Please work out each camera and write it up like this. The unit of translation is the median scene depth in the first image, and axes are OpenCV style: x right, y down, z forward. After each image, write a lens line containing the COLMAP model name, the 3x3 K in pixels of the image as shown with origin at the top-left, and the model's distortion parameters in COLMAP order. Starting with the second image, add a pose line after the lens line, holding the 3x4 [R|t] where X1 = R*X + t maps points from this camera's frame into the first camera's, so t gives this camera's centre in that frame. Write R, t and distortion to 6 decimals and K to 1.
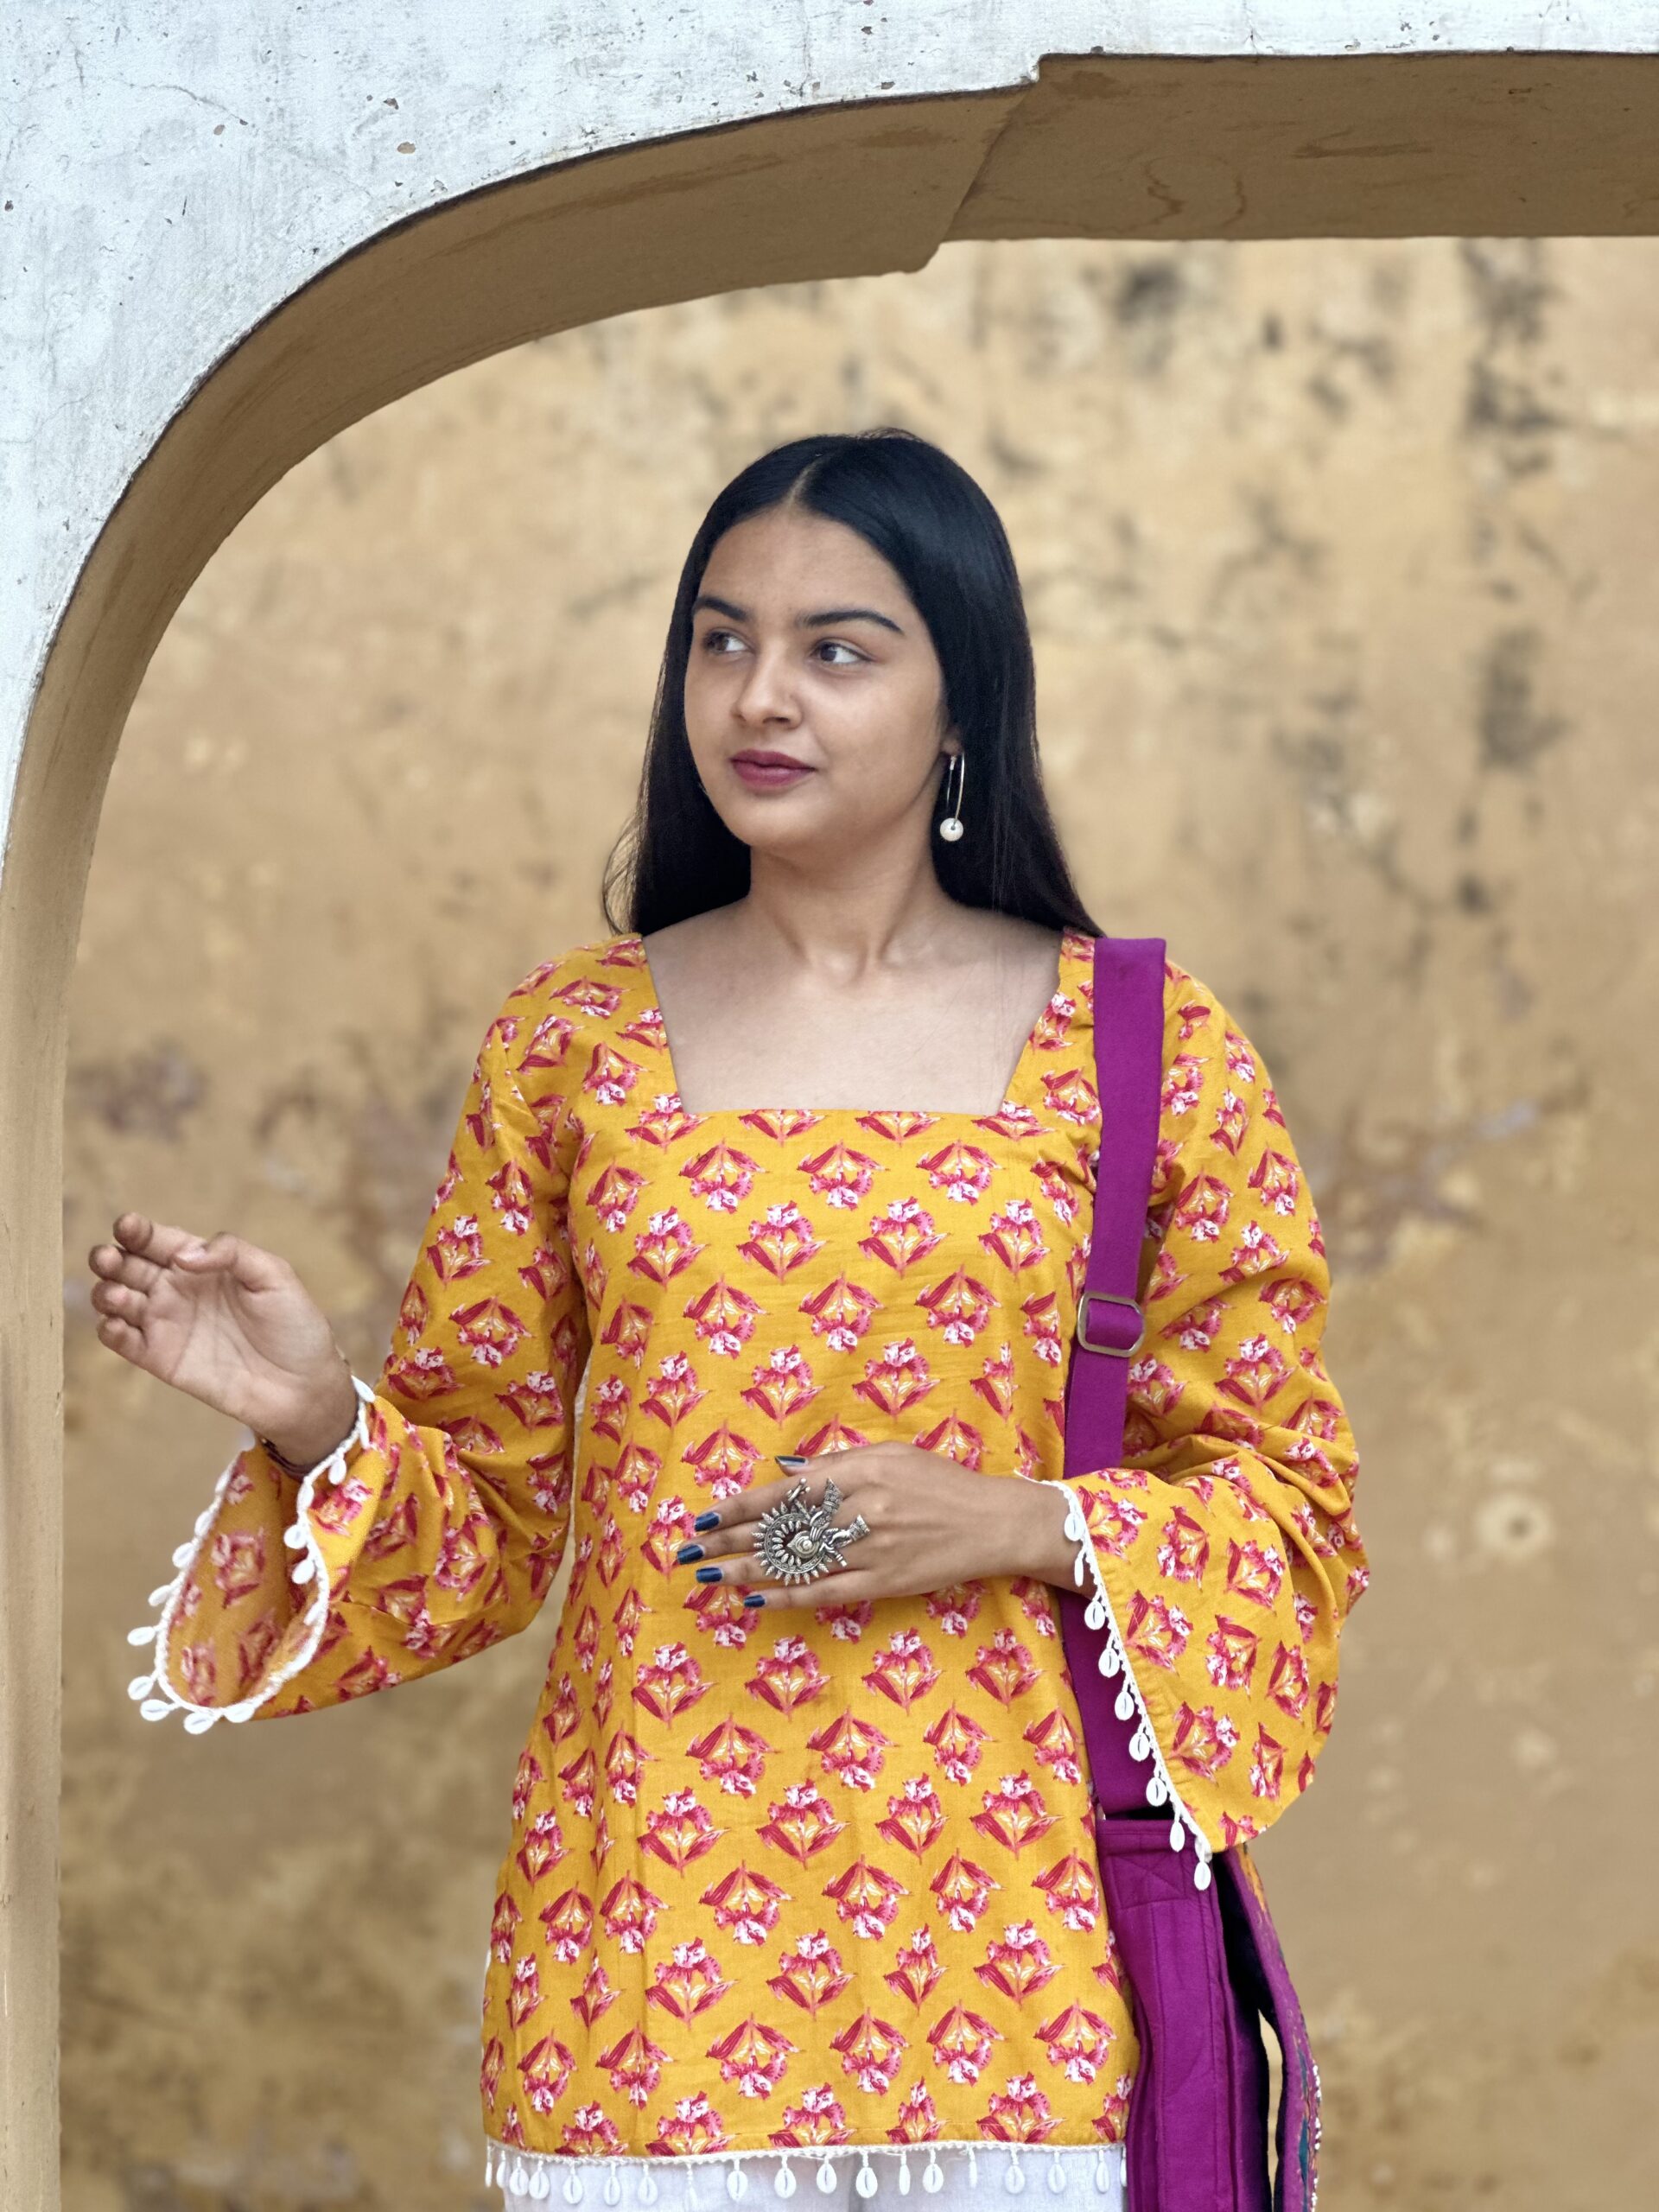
lens RADIAL K [[4908.7, 0, 850.0], [0, 4908.7, 1087.0], [0, 0, 1]] dist [0.236237, 0.000000]
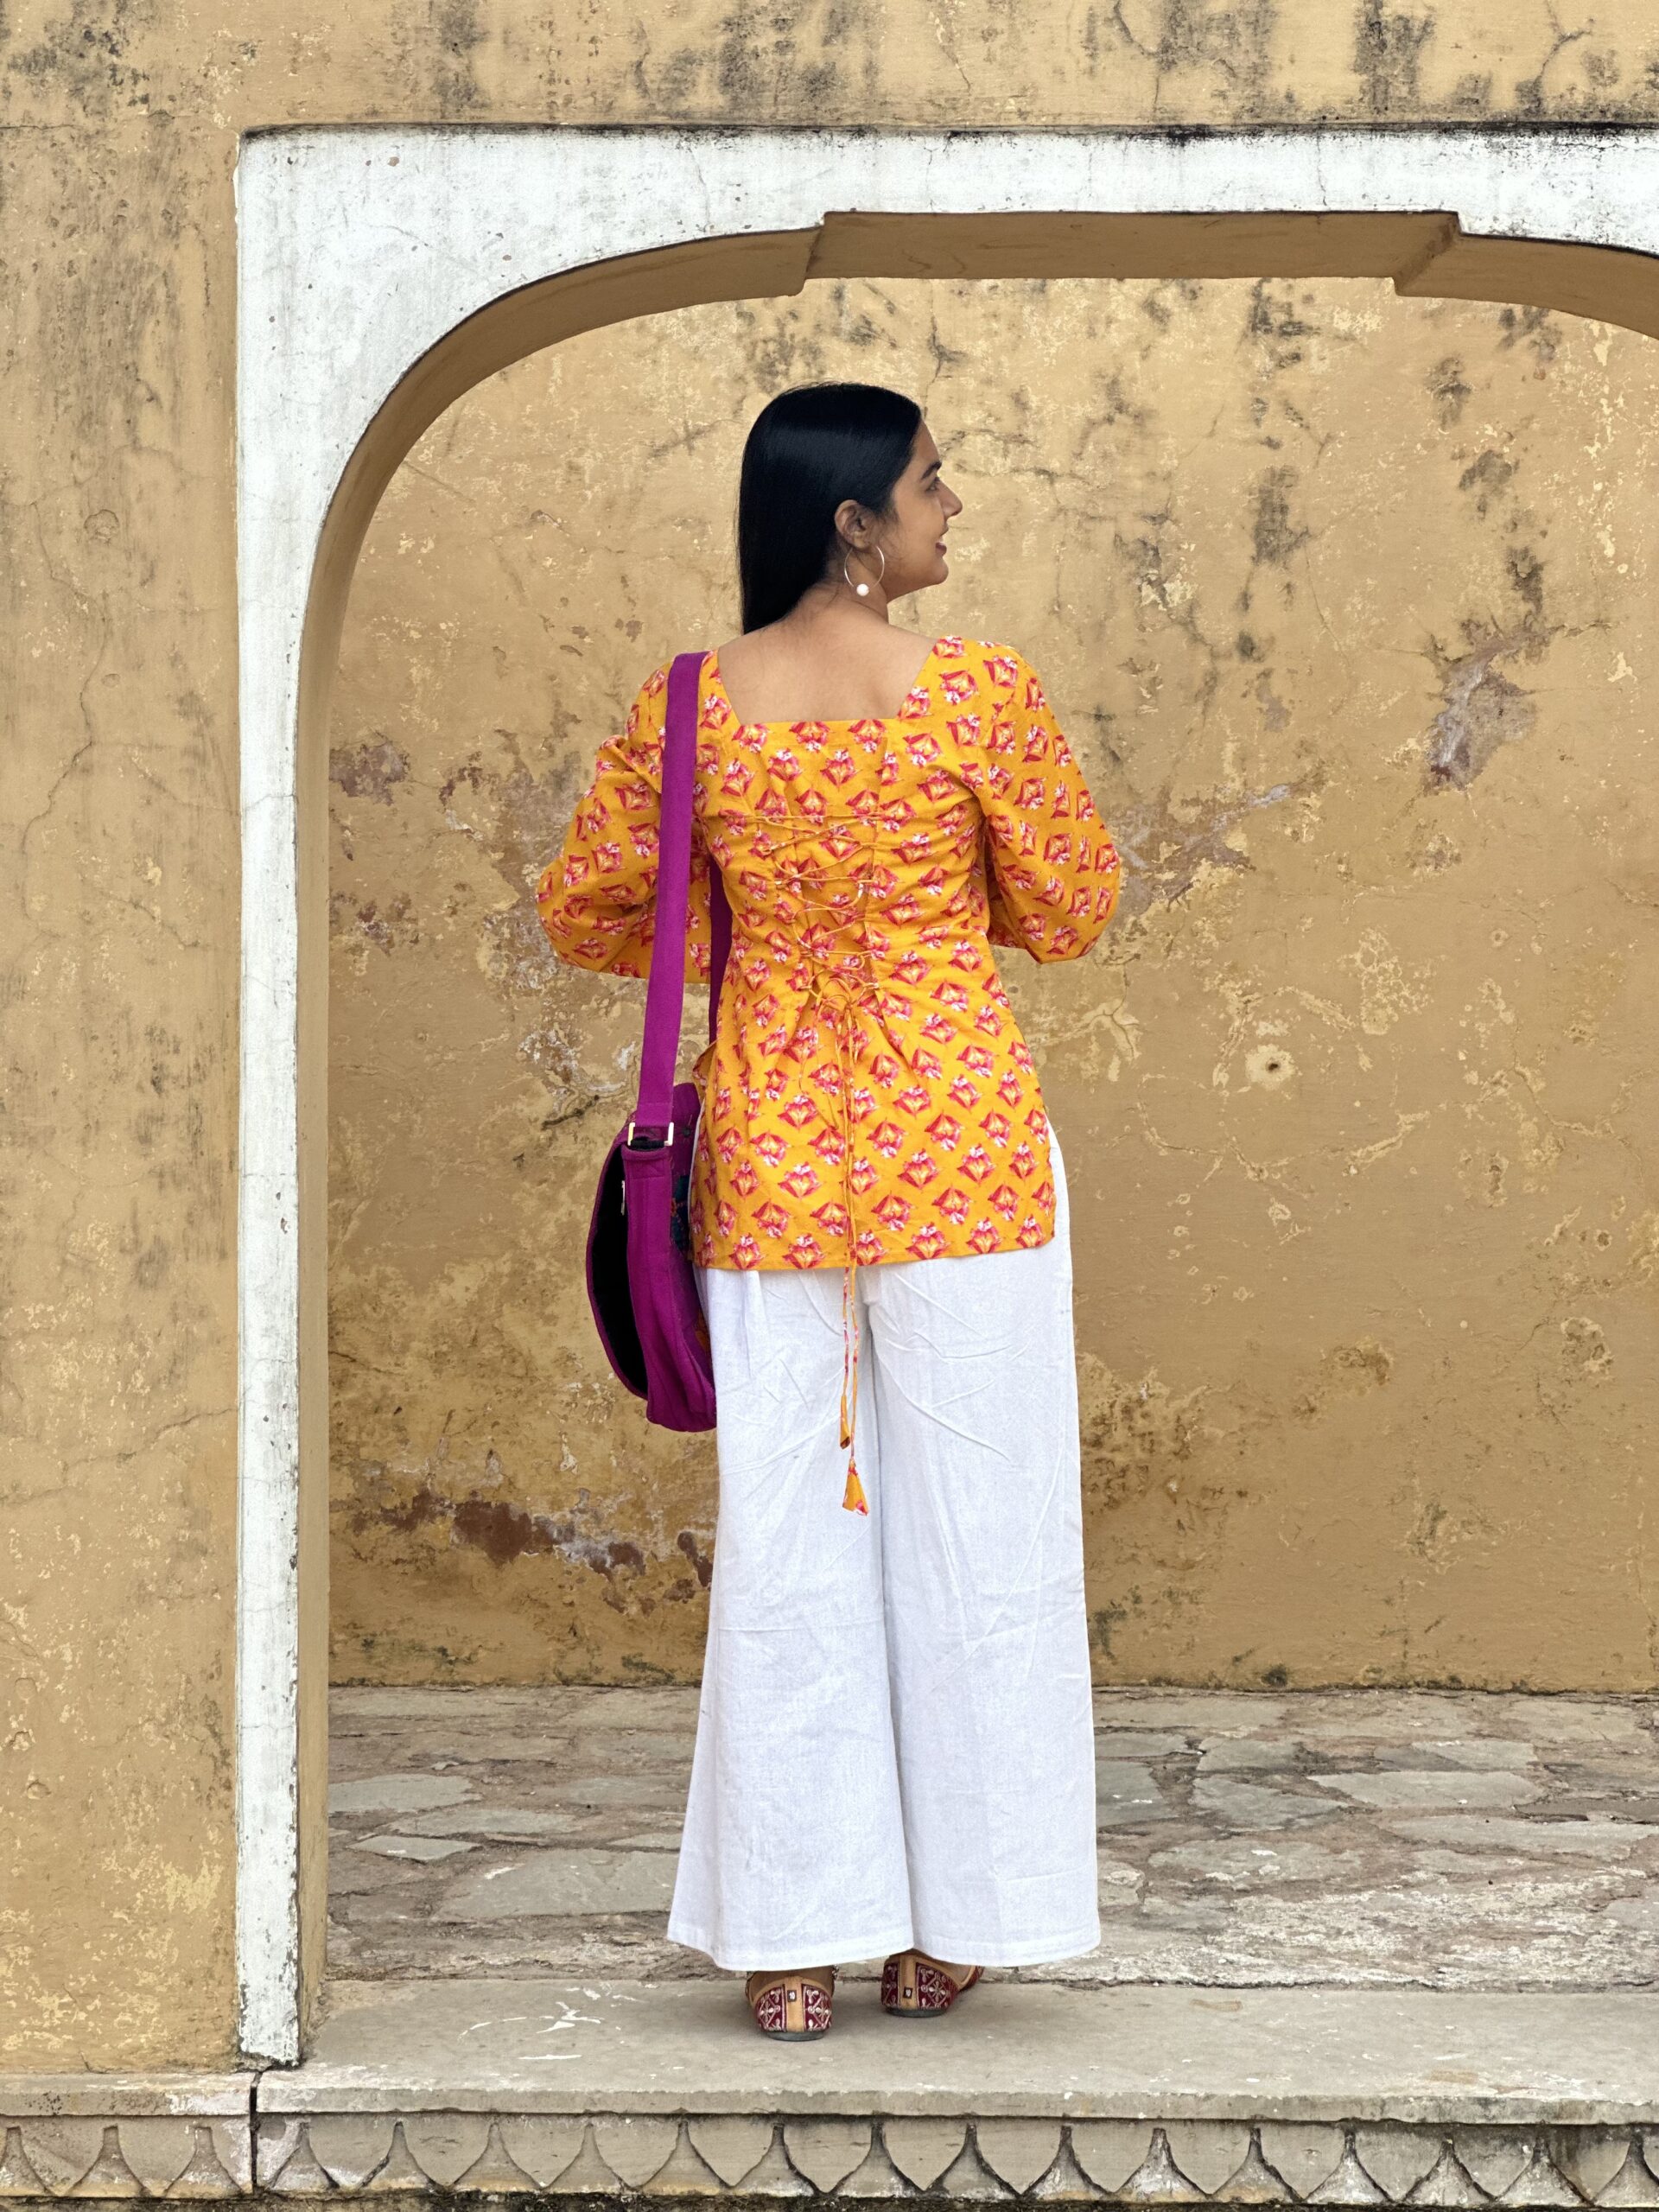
lens RADIAL K [[4908.7, 0, 848.2], [0, 4908.7, 1061.1], [0, 0, 1]] dist [0.236237, 0.000000]
pose [[0.999035, 0.012092, -0.042235, 0.070142], [-0.010289, 0.999038, 0.042635, 0.024897], [0.042710, -0.042159, 0.998198, -0.514791]]
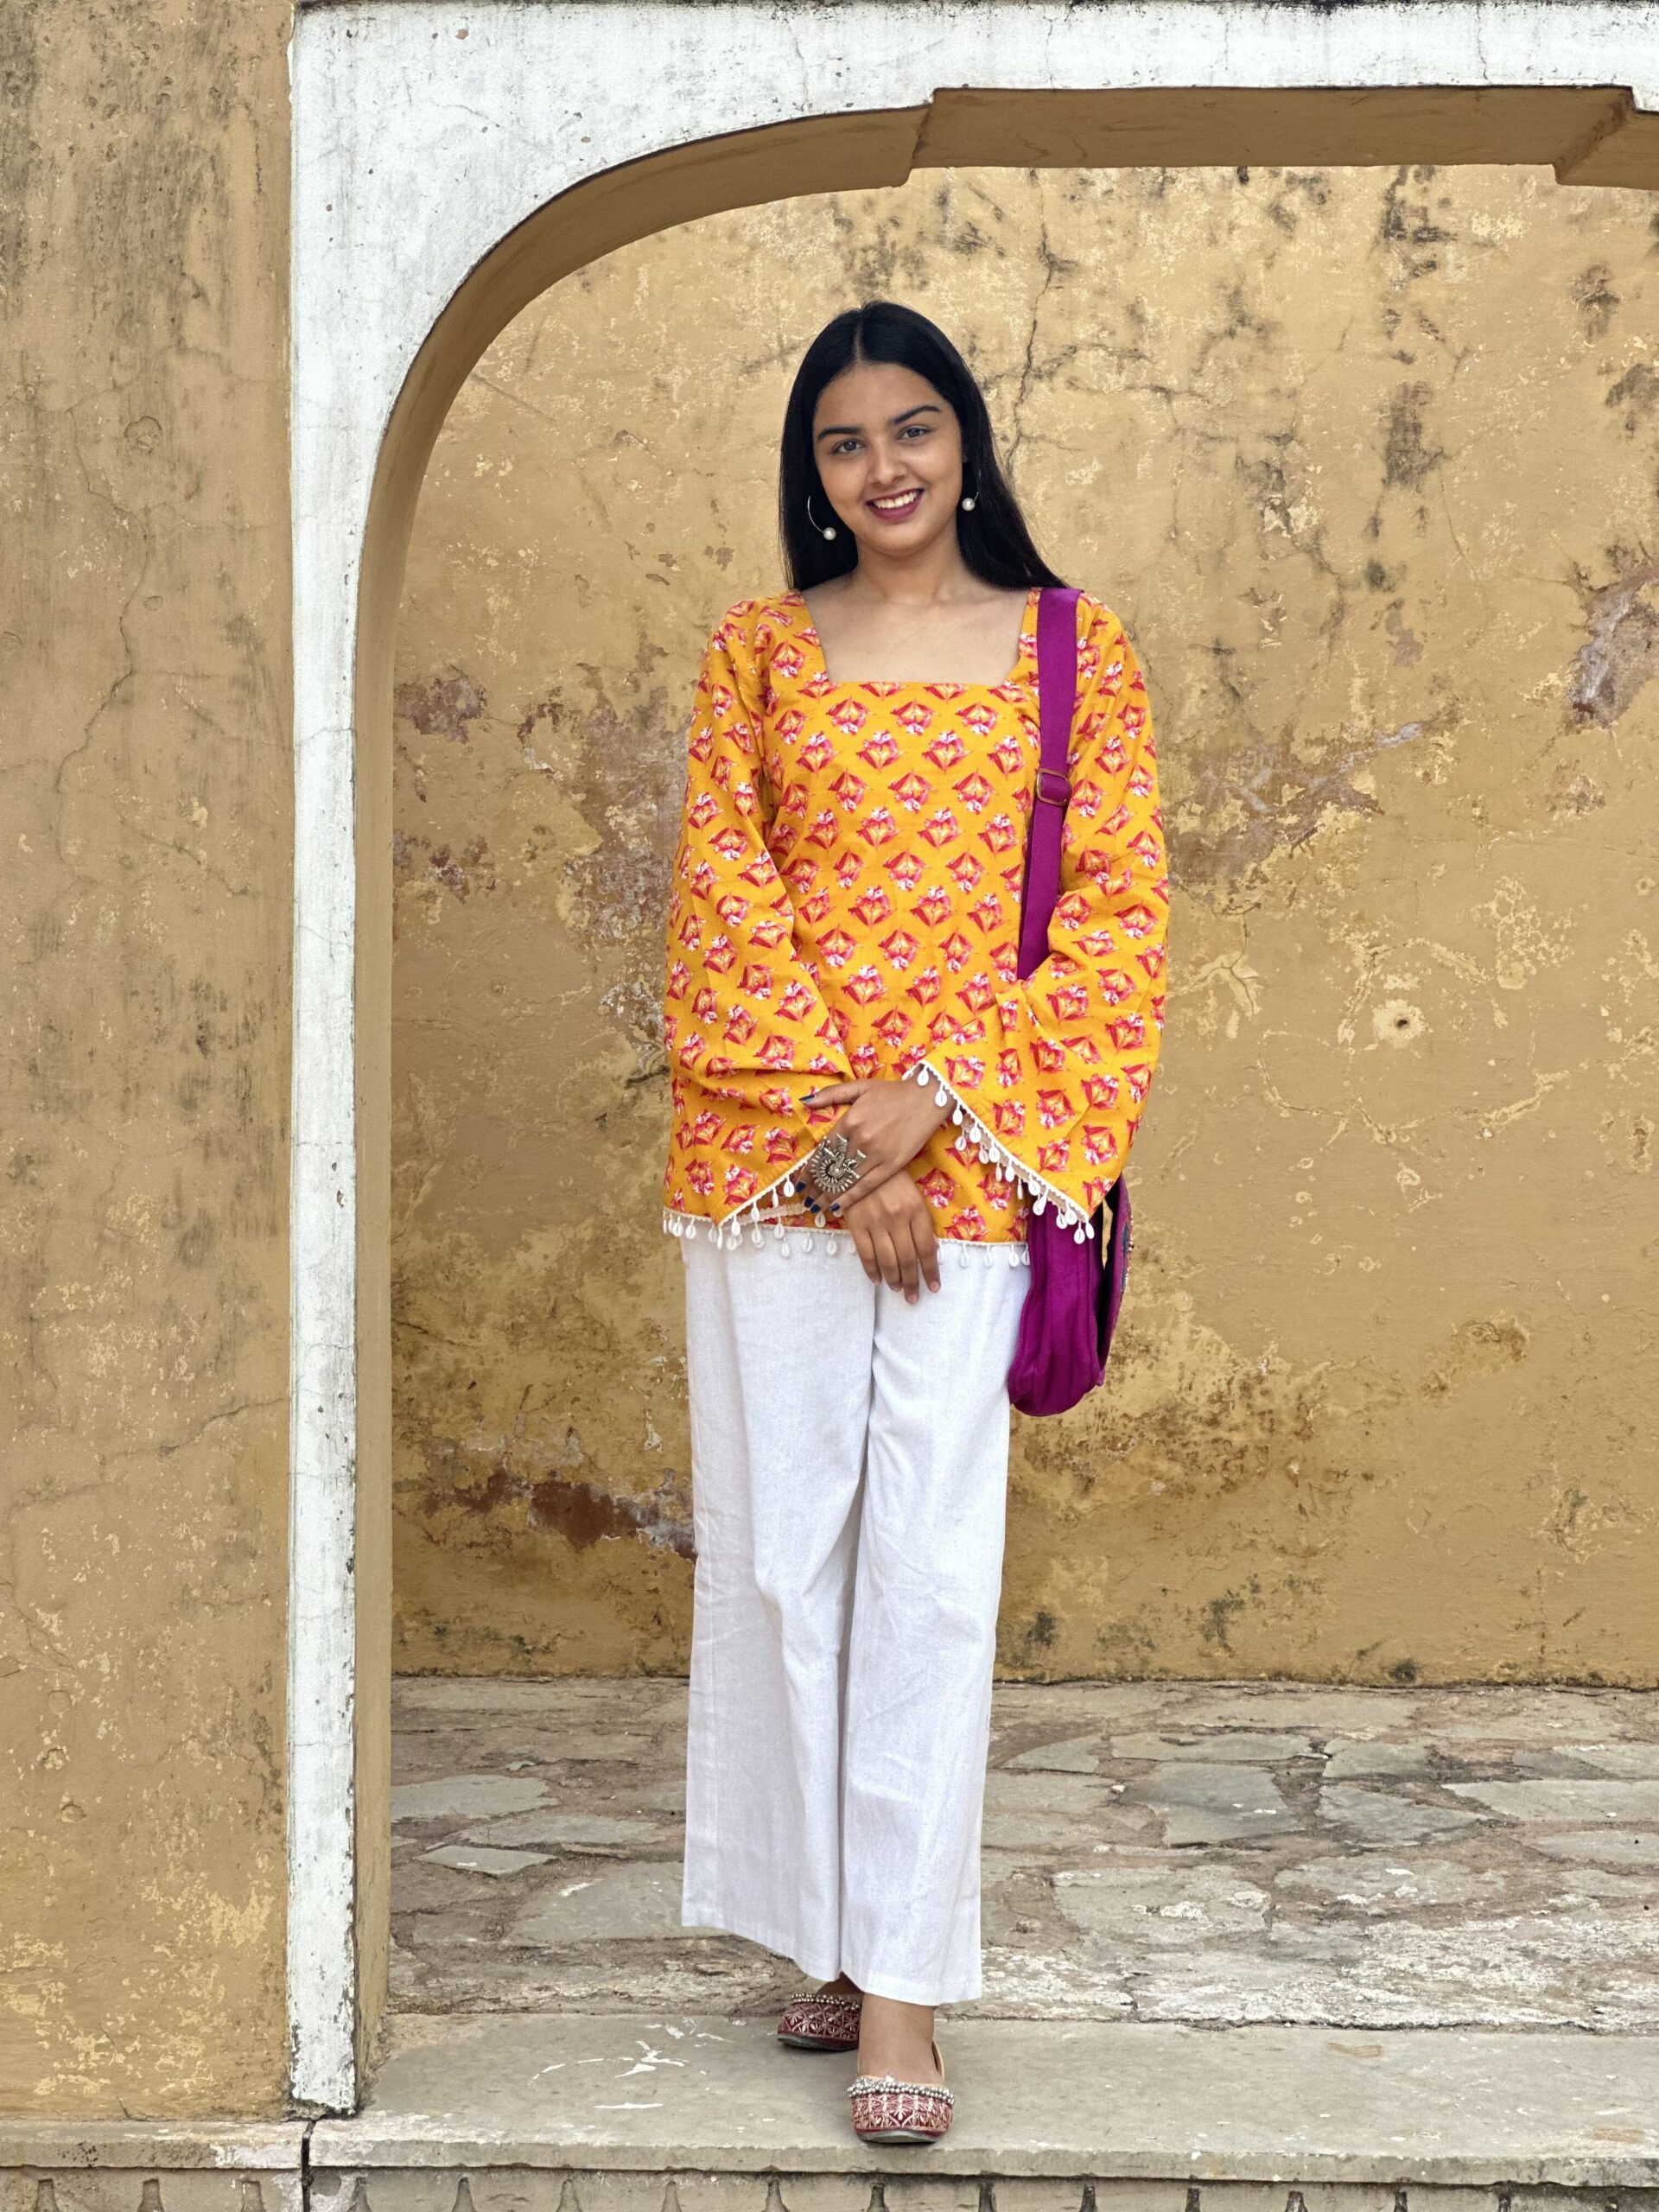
lens RADIAL K [[4908.7, 0, 852.8], [0, 4908.7, 1036.1], [0, 0, 1]] dist [0.236237, 0.000000]
pose [[0.998118, 0.015016, -0.059454, 0.062834], [-0.012111, 0.998730, 0.048911, 0.025898], [0.060113, -0.048099, 0.997032, -0.426503]]
